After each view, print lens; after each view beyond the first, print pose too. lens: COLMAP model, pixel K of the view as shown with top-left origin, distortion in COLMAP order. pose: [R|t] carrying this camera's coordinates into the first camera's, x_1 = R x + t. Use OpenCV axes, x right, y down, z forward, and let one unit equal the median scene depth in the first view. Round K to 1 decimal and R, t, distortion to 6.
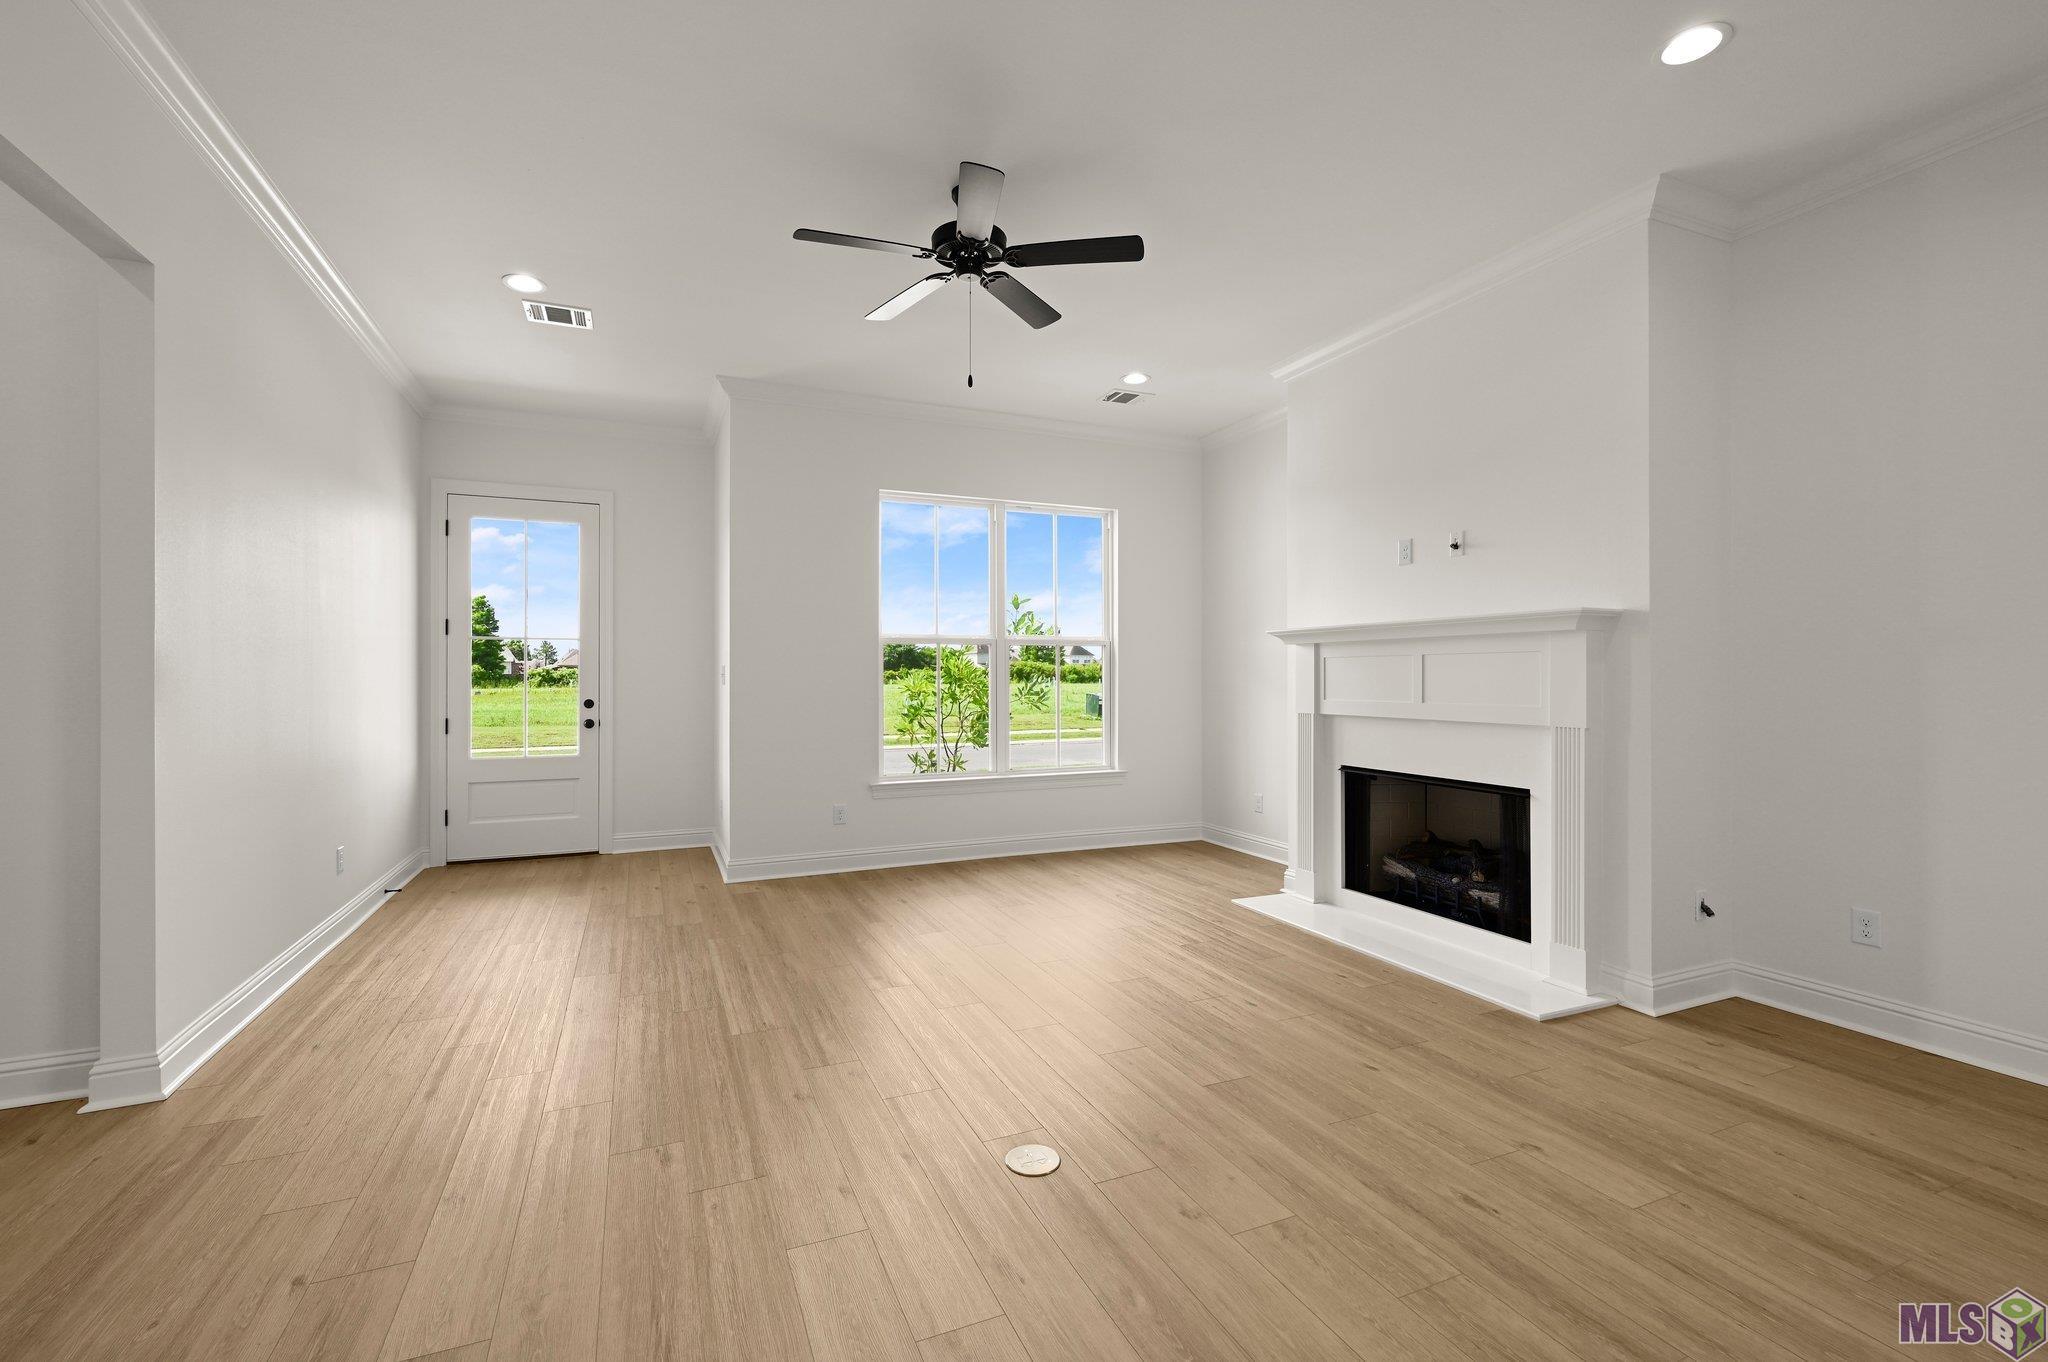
lens RADIAL K [[874.9, 0, 1012.2], [0, 874.9, 679.4], [0, 0, 1]] dist [-0.000658, -0.000013]
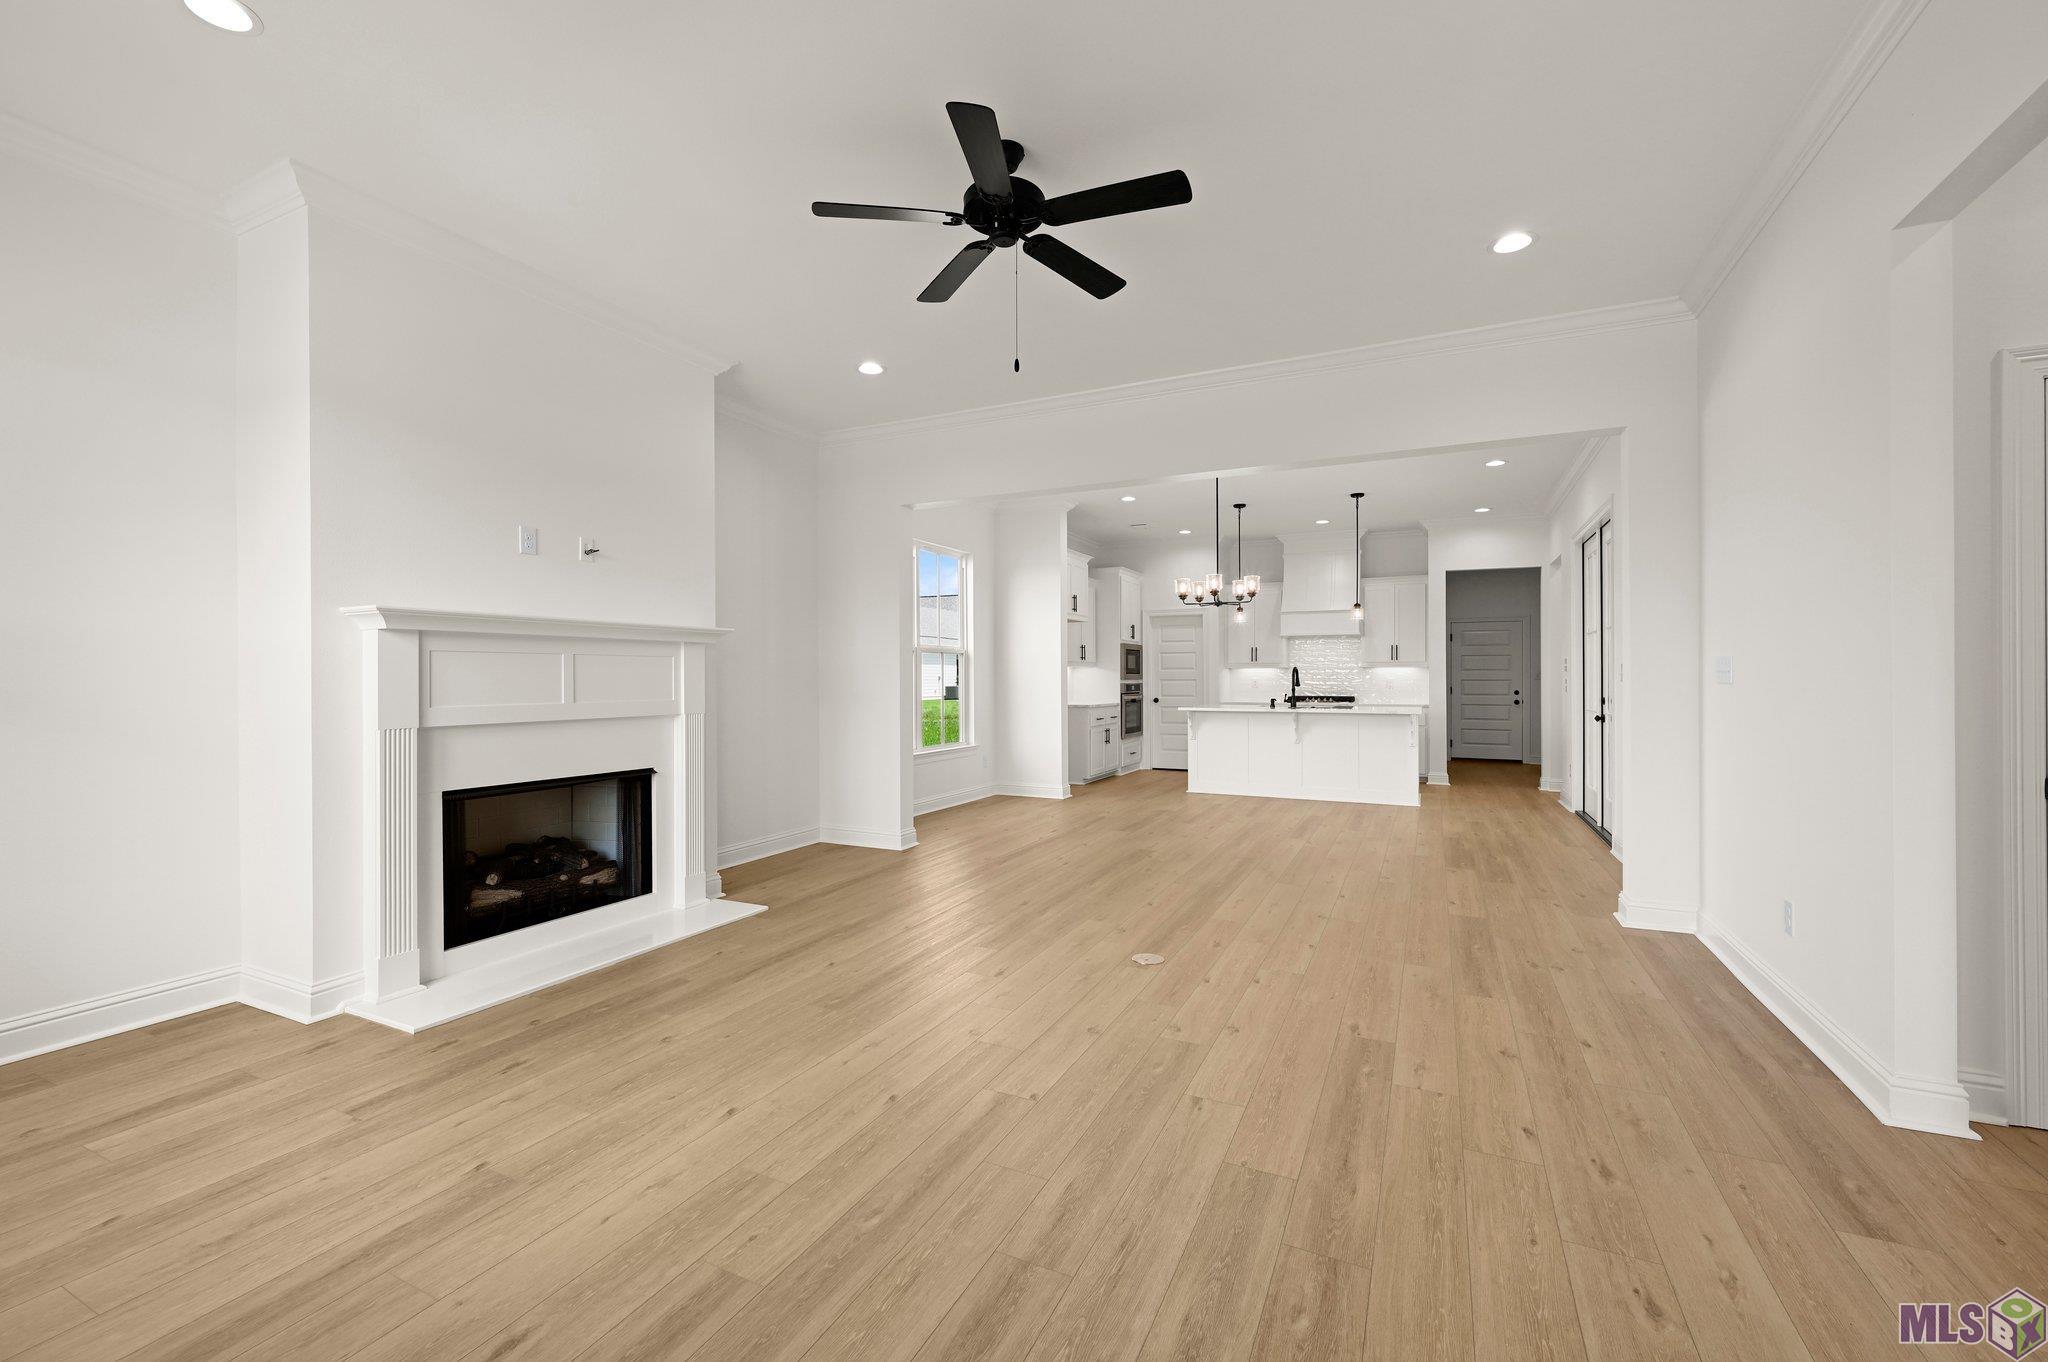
lens RADIAL K [[874.9, 0, 1012.0], [0, 874.9, 675.1], [0, 0, 1]] dist [-0.000658, -0.000013]
pose [[-0.661961, -0.002919, 0.749533, -0.527977], [-0.001229, 0.999995, 0.002809, -0.007112], [-0.749538, 0.000939, -0.661961, 1.134180]]
